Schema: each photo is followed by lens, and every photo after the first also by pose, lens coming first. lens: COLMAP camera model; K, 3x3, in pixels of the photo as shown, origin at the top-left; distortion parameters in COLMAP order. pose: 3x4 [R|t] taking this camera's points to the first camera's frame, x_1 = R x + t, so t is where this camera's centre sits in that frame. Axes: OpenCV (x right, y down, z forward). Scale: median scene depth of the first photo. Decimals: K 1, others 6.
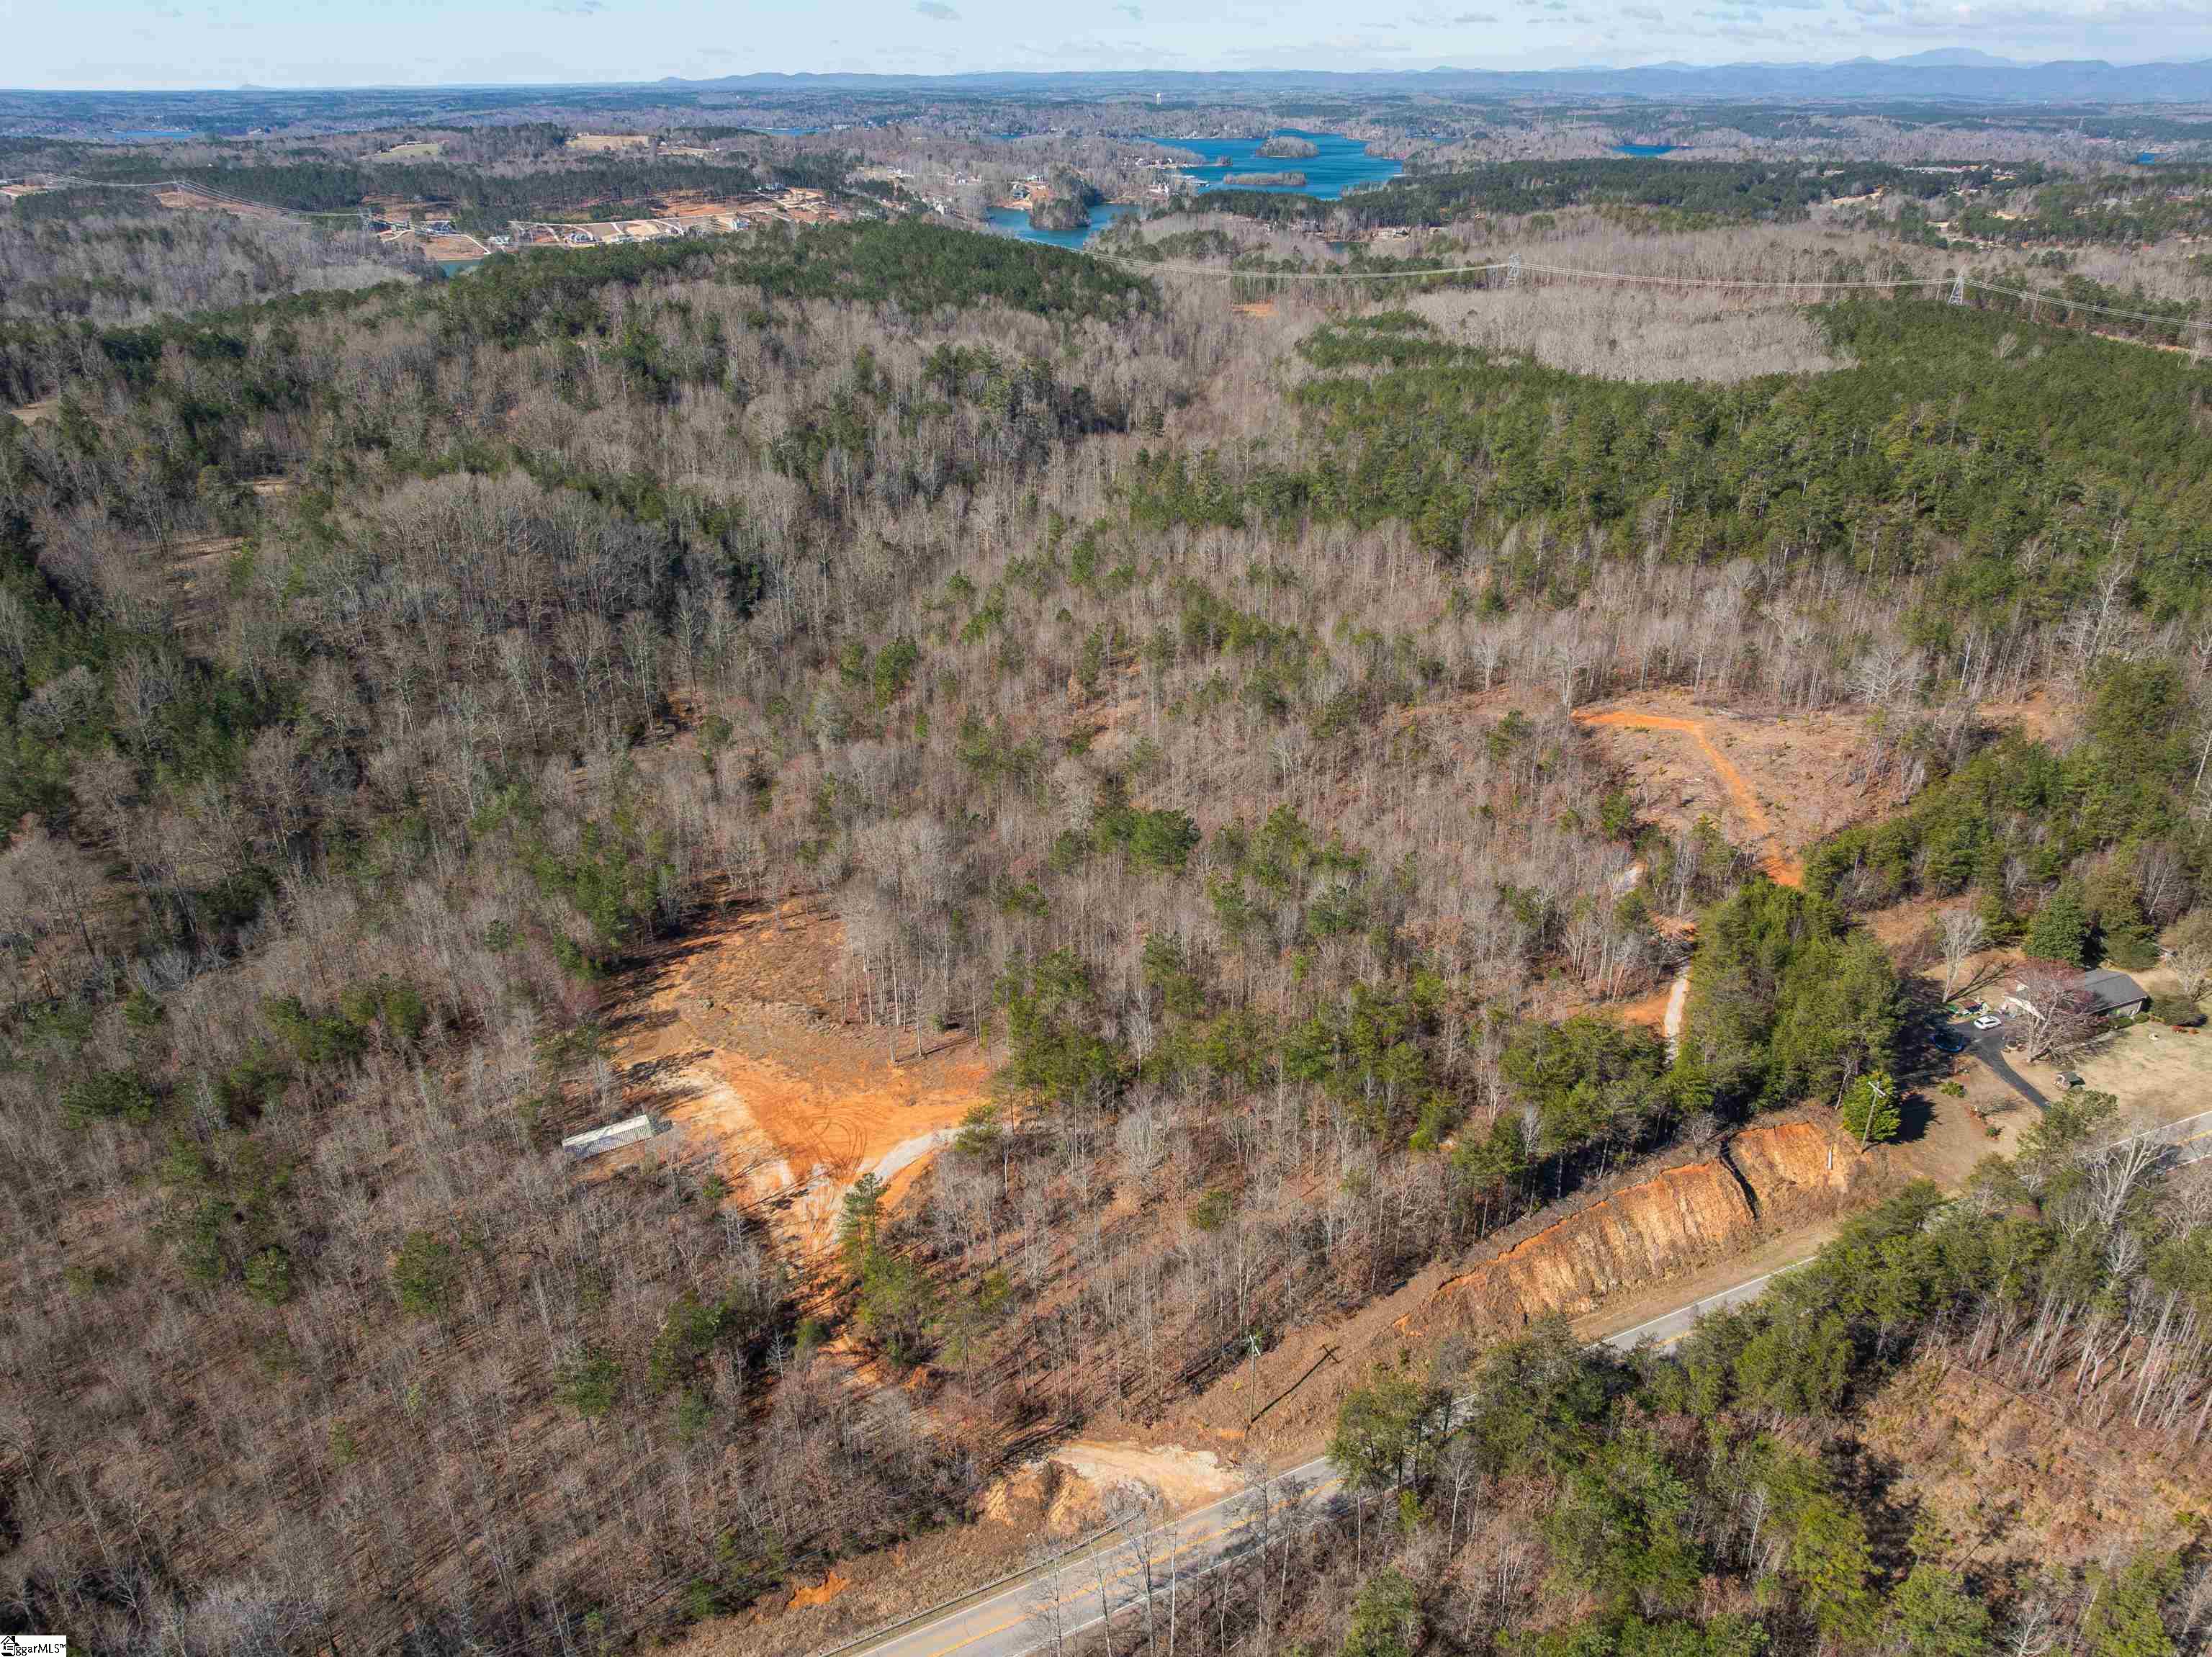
lens RADIAL K [[1566.4, 0, 1110.5], [0, 1566.4, 827.4], [0, 0, 1]] dist [-0.054854, 0.026684]
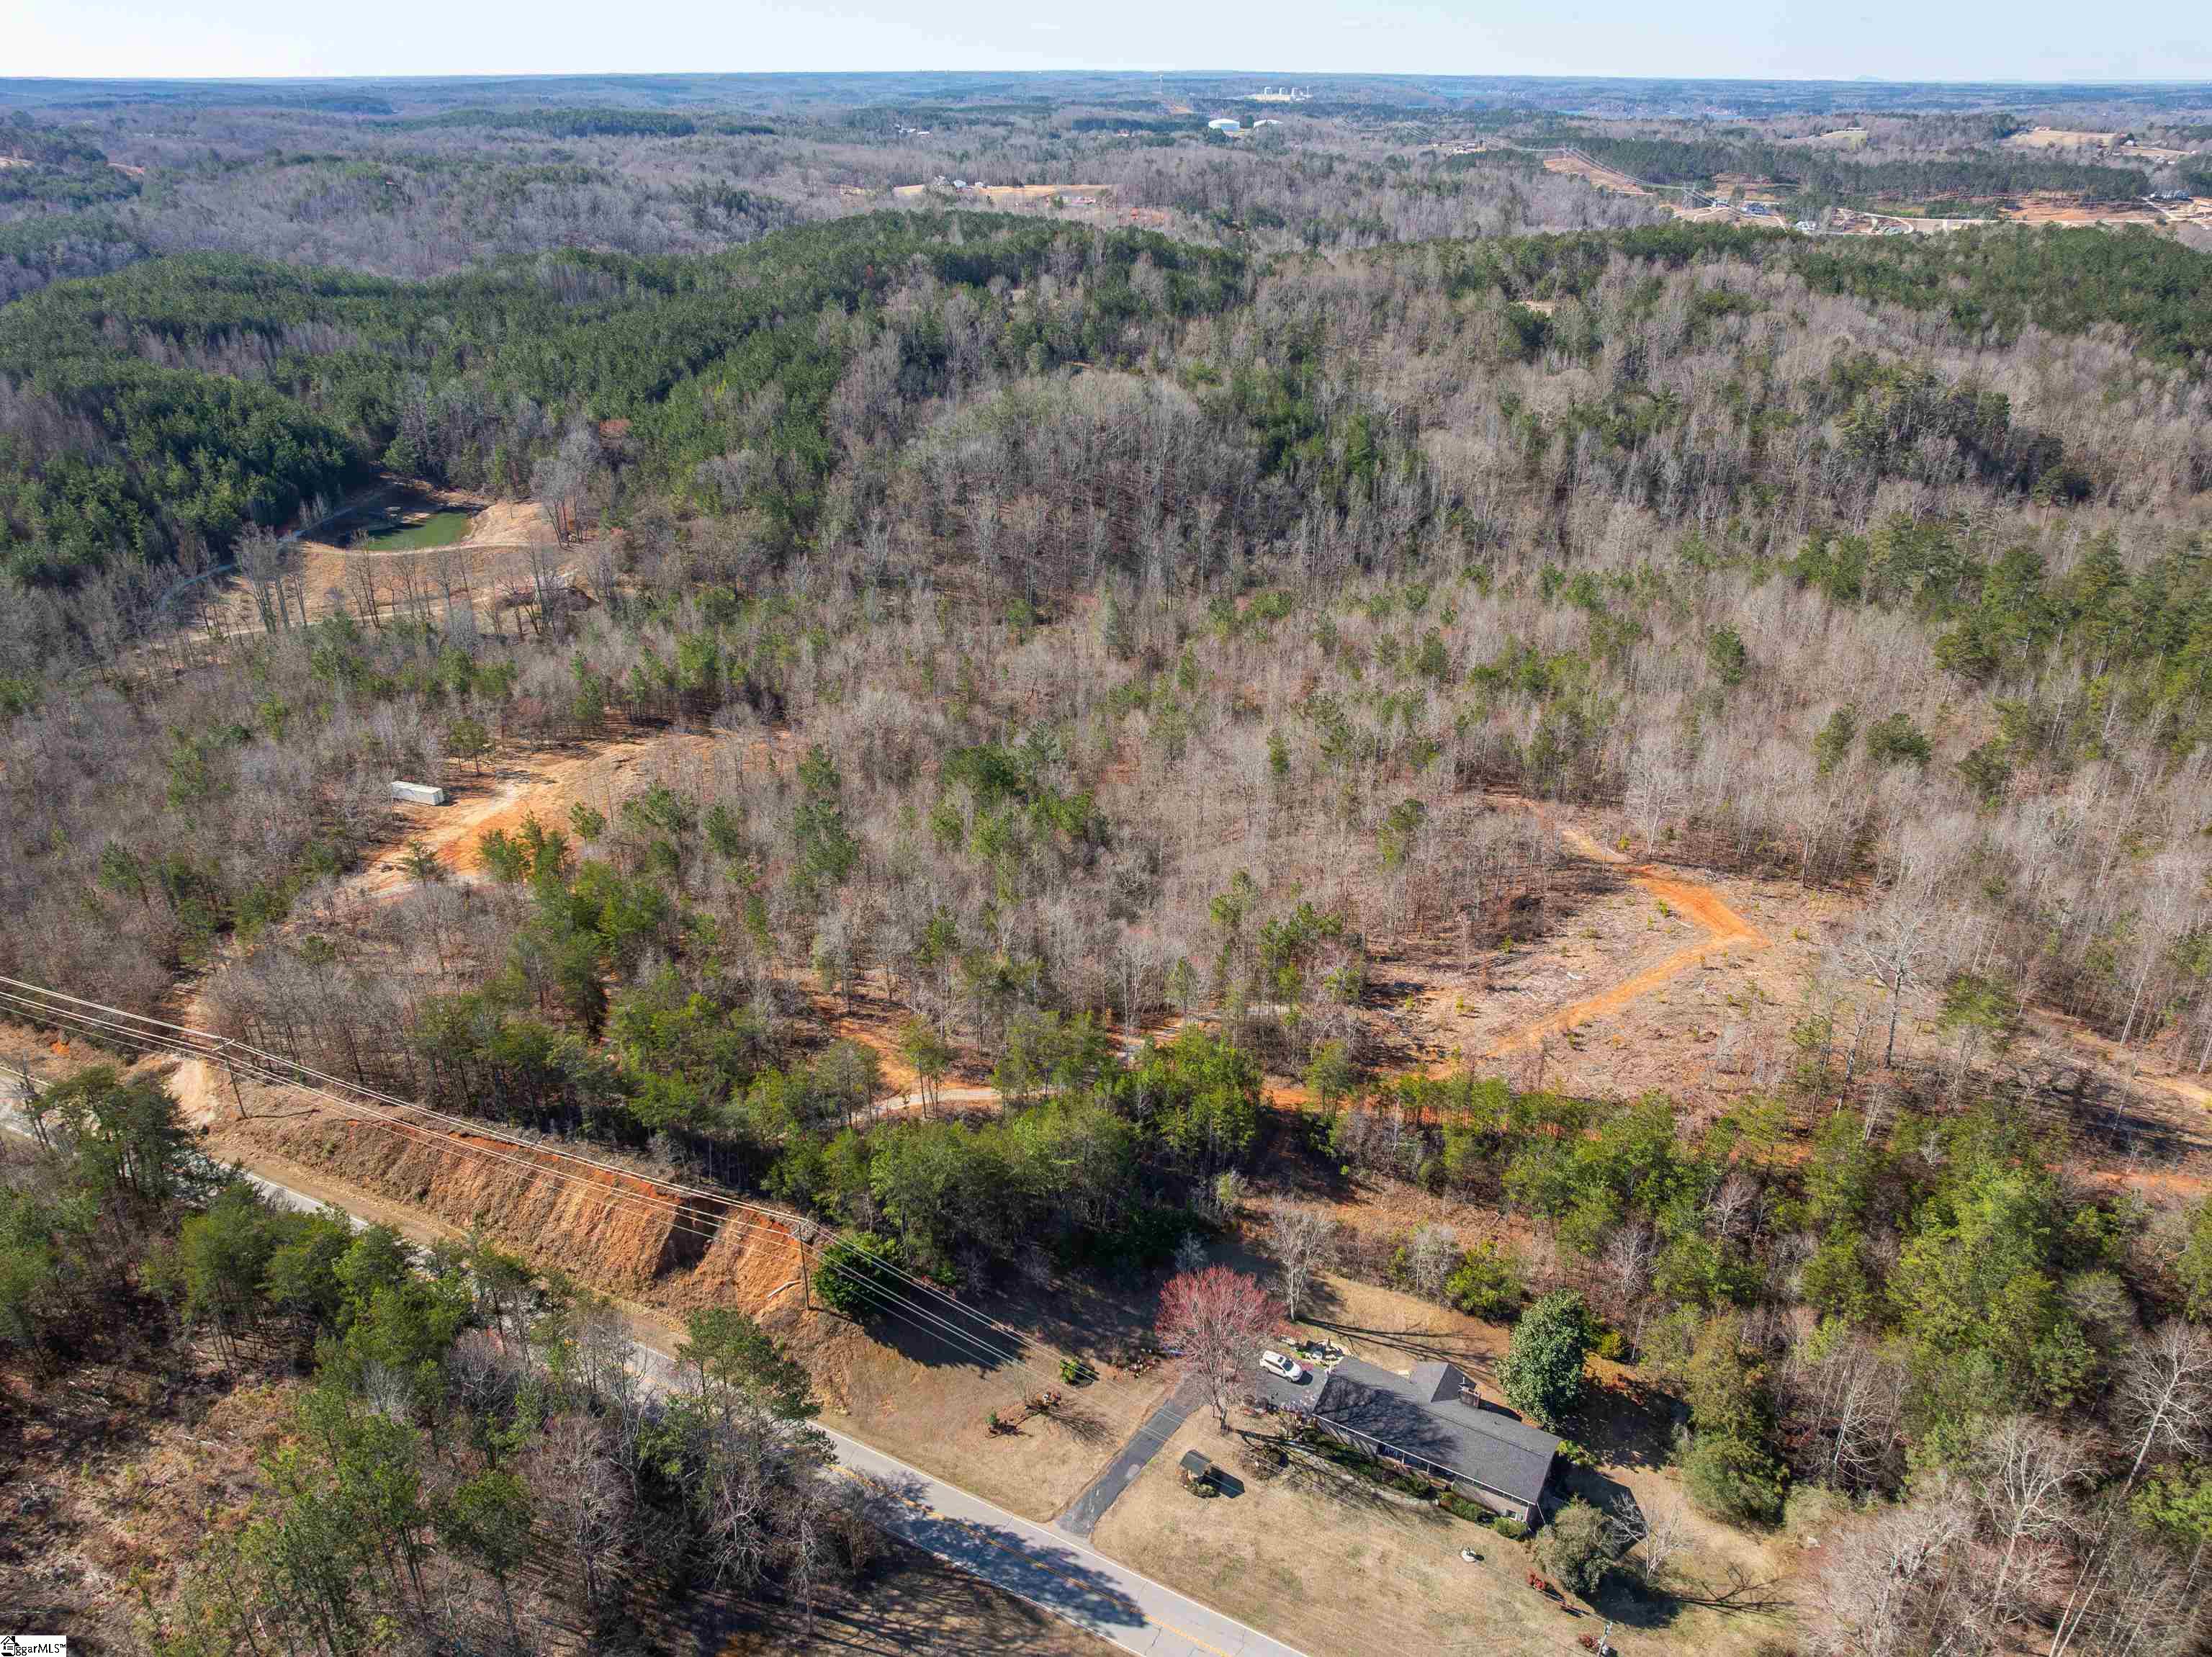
lens RADIAL K [[1566.4, 0, 1092.9], [0, 1566.4, 823.8], [0, 0, 1]] dist [-0.054854, 0.026684]
pose [[0.619275, 0.340816, -0.707349, 0.545543], [-0.339652, 0.928511, 0.150015, -0.095425], [0.707909, 0.147352, 0.690762, 0.272223]]
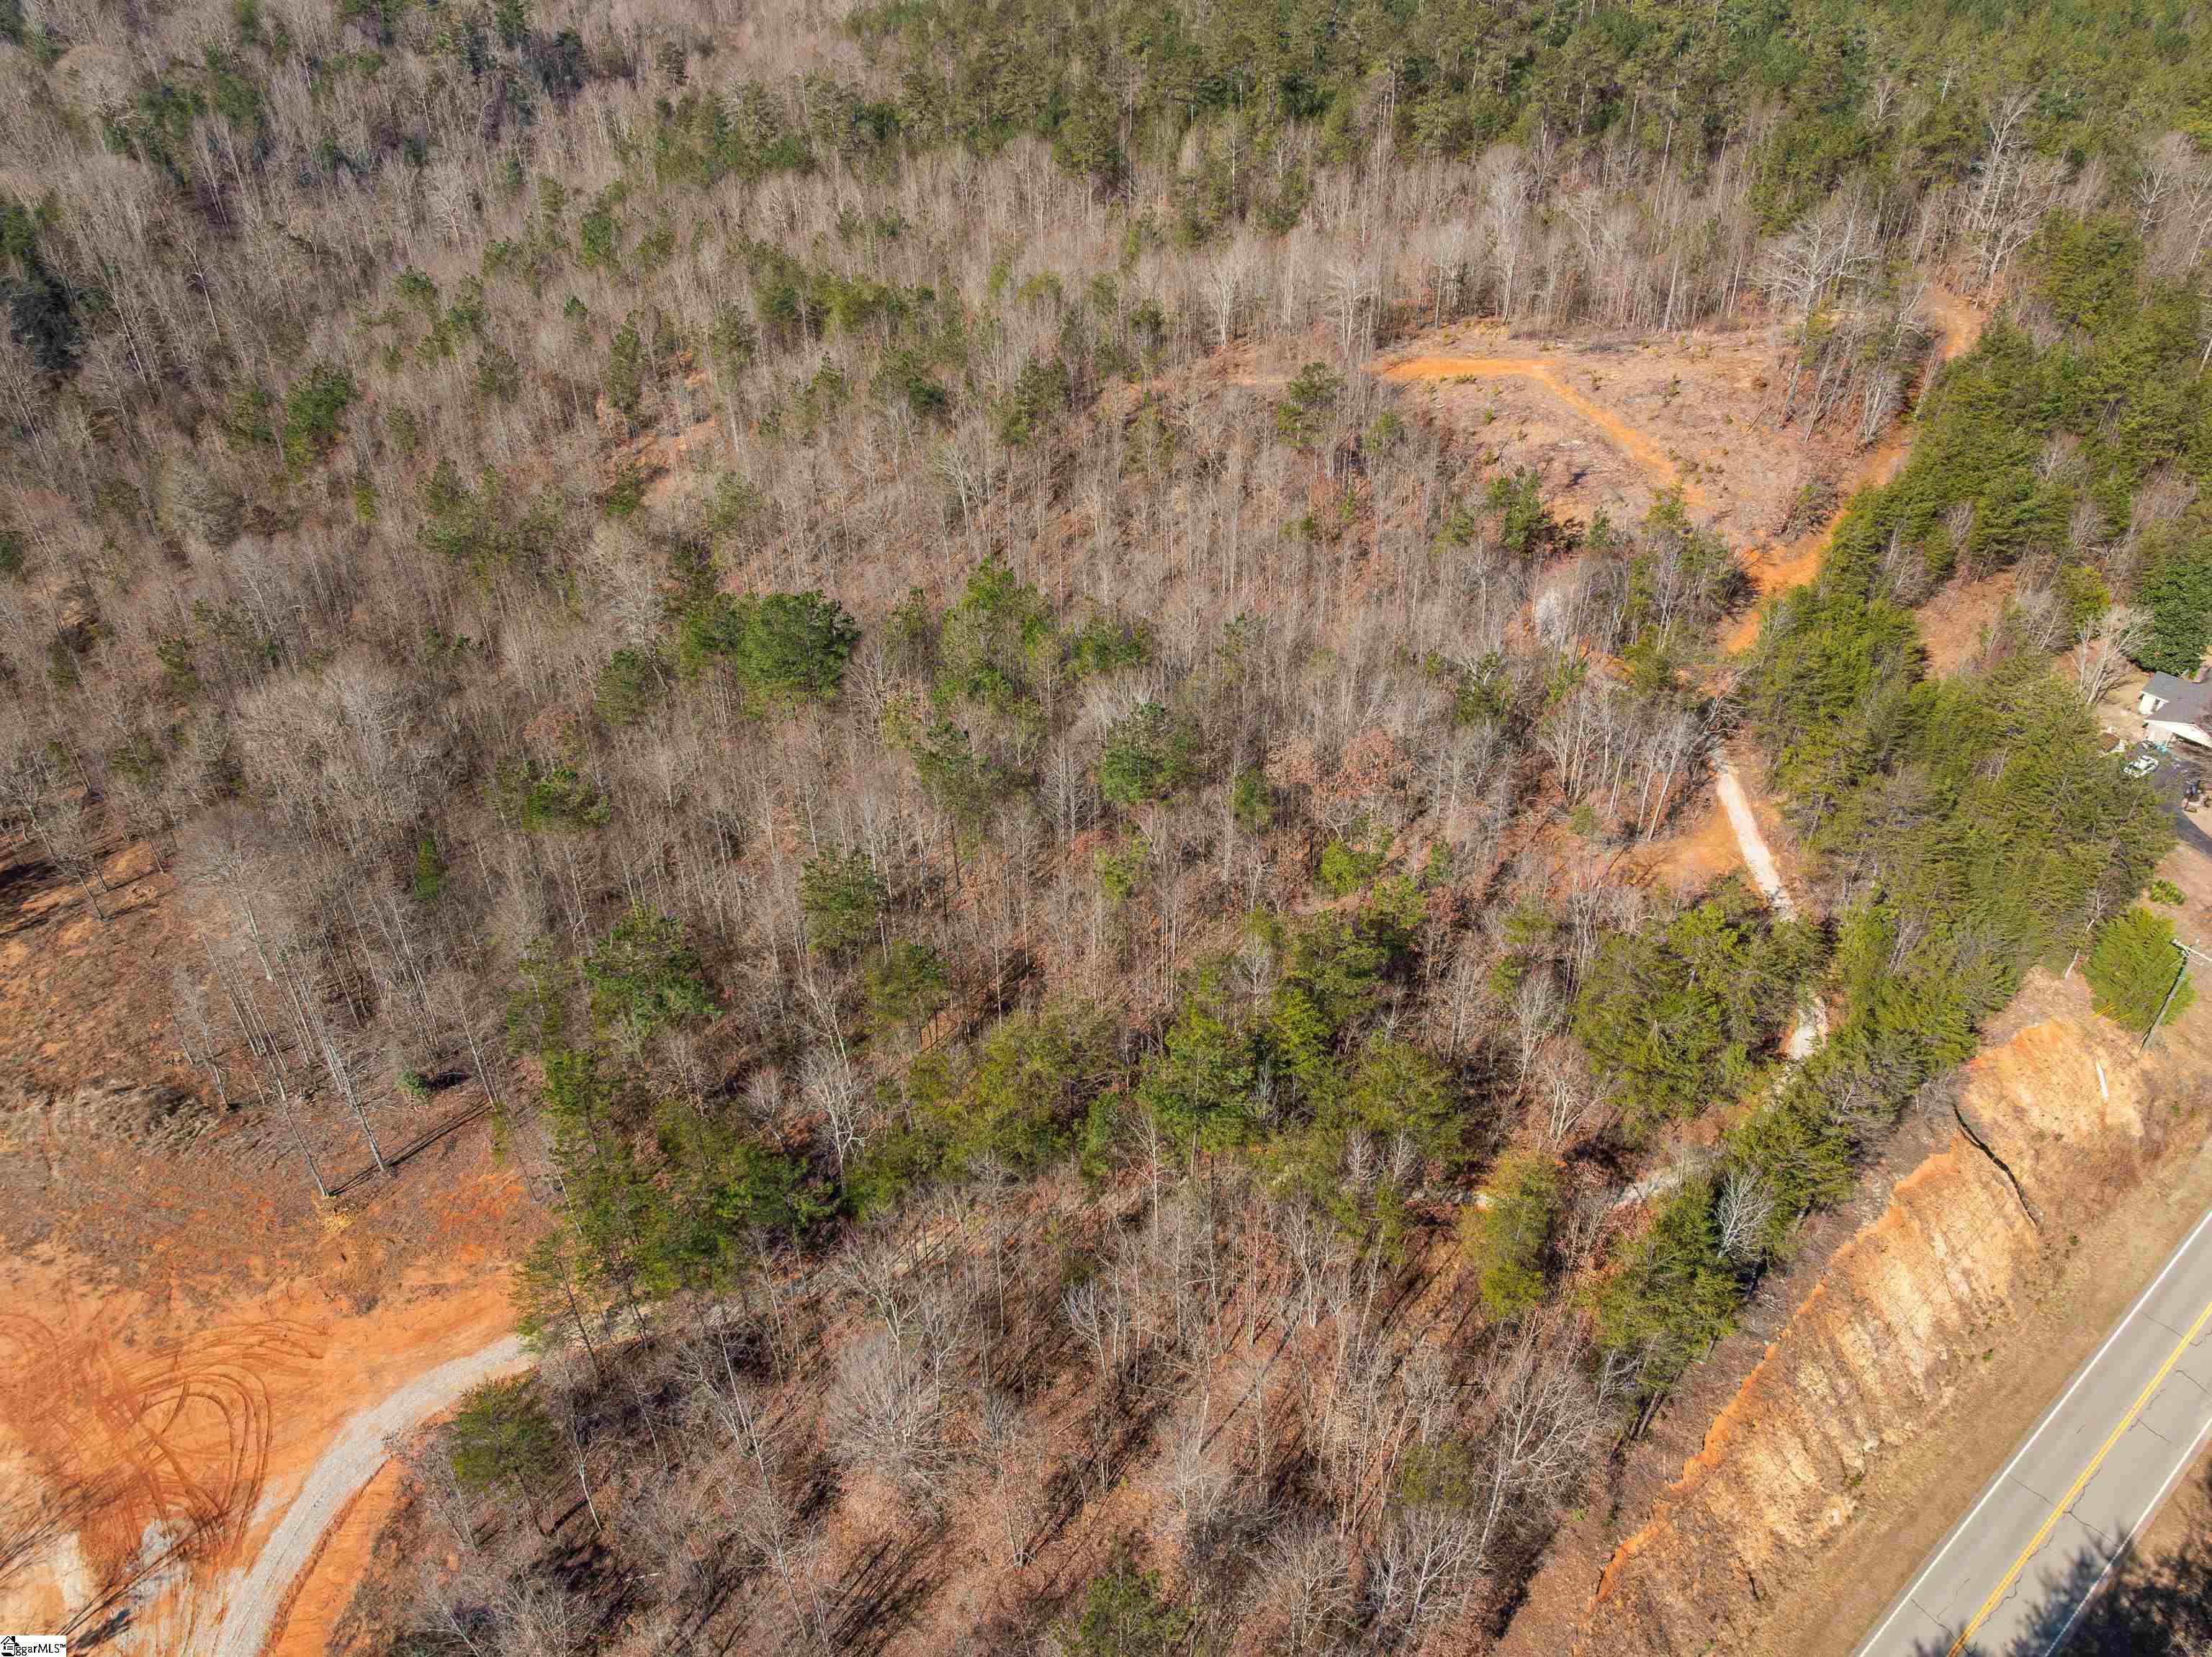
lens RADIAL K [[1566.4, 0, 1116.4], [0, 1566.4, 814.2], [0, 0, 1]] dist [-0.054854, 0.026684]
pose [[0.958884, -0.164071, 0.231566, 0.003271], [0.125157, 0.976791, 0.173826, -0.011738], [-0.254711, -0.137697, 0.957163, 0.294593]]
